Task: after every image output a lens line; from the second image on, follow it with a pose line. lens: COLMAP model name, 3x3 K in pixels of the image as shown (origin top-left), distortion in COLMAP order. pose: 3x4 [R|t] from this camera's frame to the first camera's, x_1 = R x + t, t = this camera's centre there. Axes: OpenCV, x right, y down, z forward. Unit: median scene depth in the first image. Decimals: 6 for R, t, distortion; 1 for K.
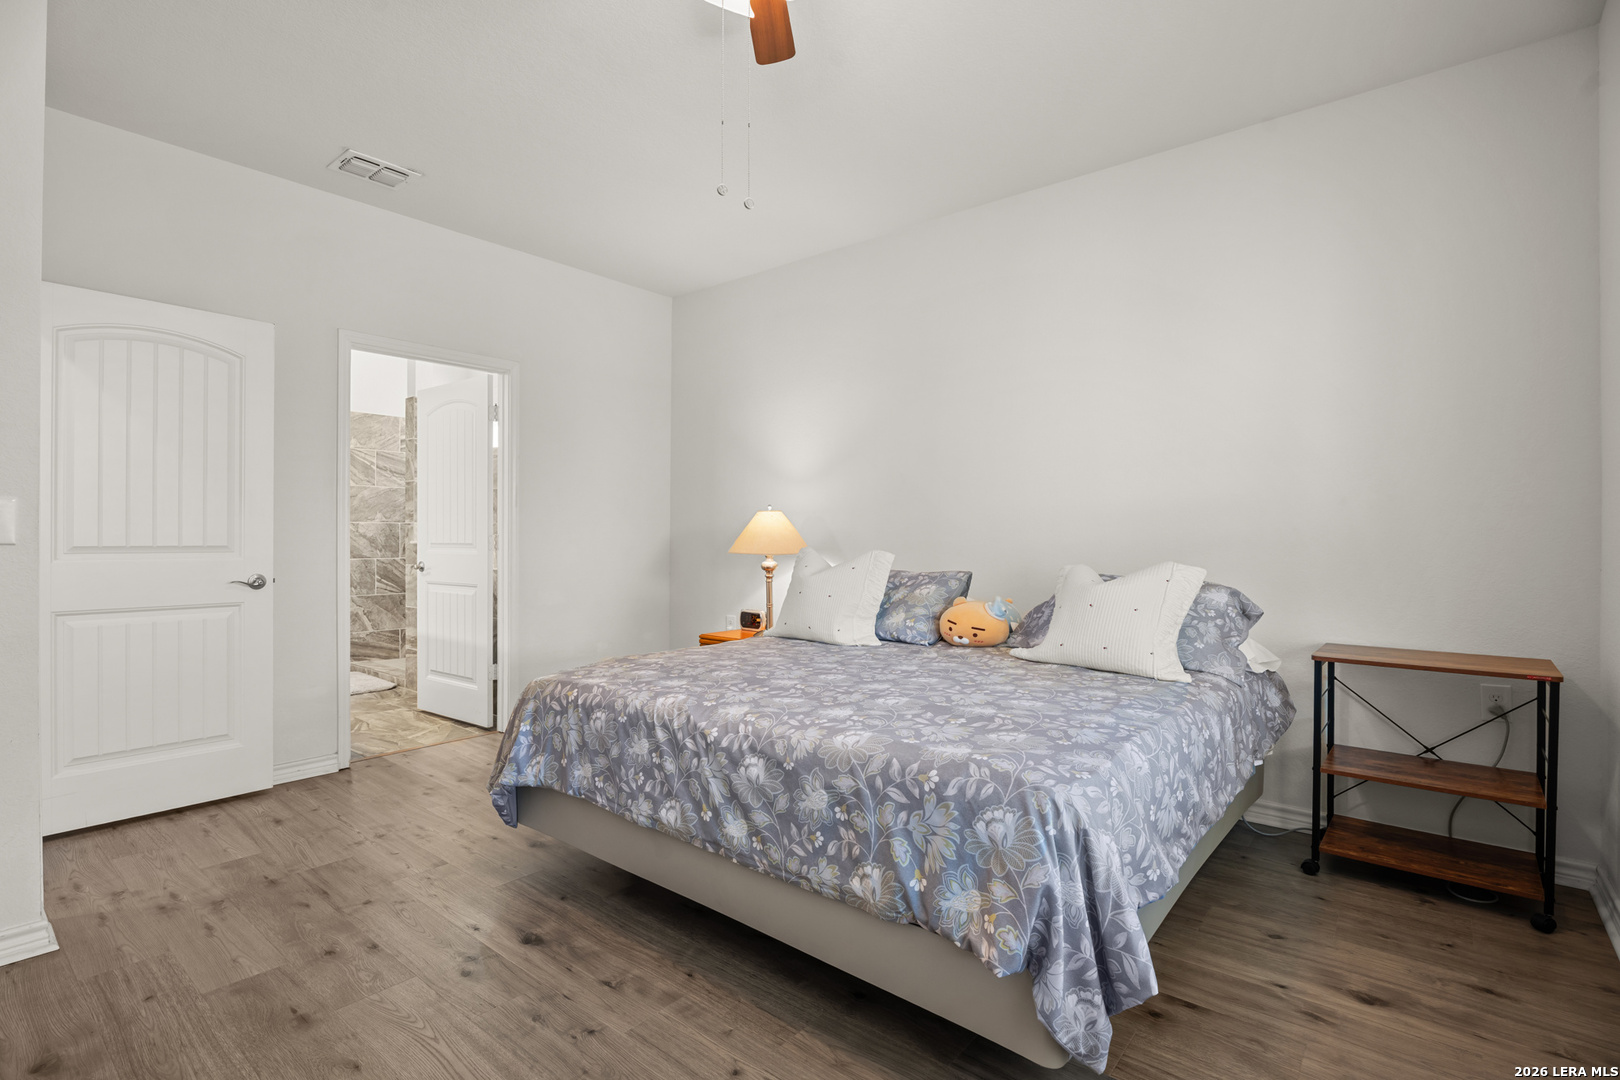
lens RADIAL K [[758.3, 0, 800.2], [0, 758.3, 546.0], [0, 0, 1]] dist [-0.001574, 0.000005]
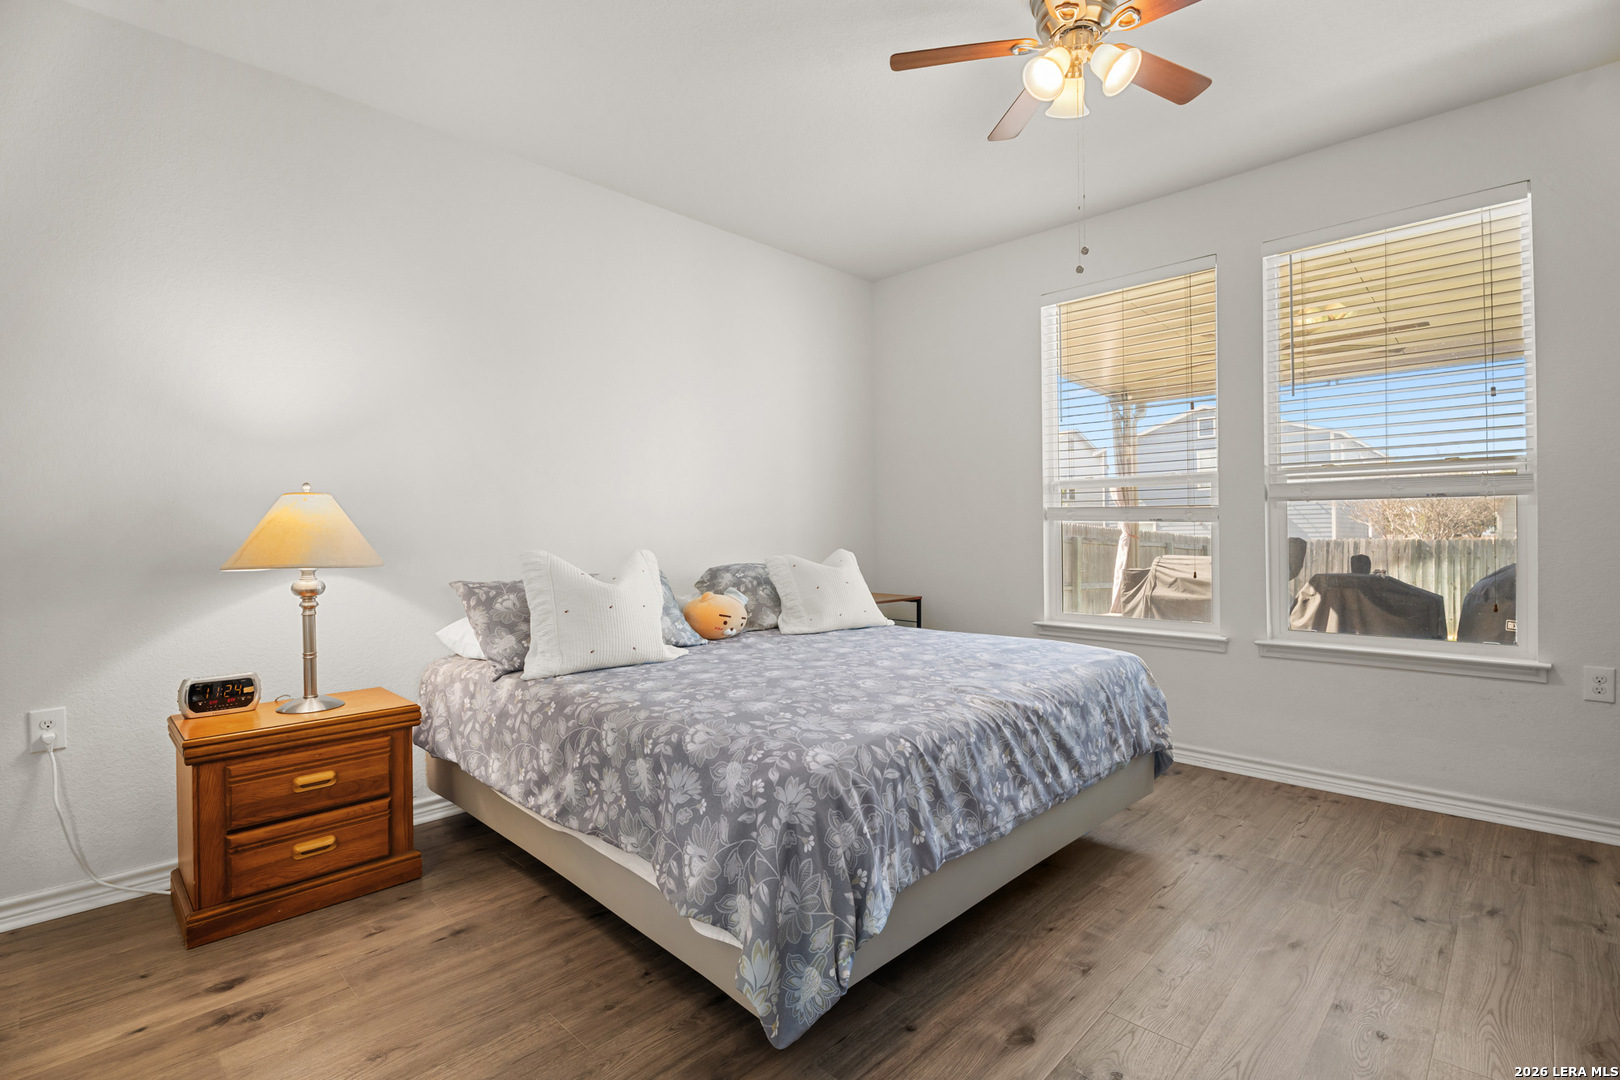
lens RADIAL K [[758.3, 0, 799.4], [0, 758.3, 536.2], [0, 0, 1]] dist [-0.001574, 0.000005]
pose [[0.083726, -0.007483, 0.996461, -1.130146], [0.018761, 0.999806, 0.005932, -0.016841], [-0.996312, 0.018198, 0.083850, 1.122928]]
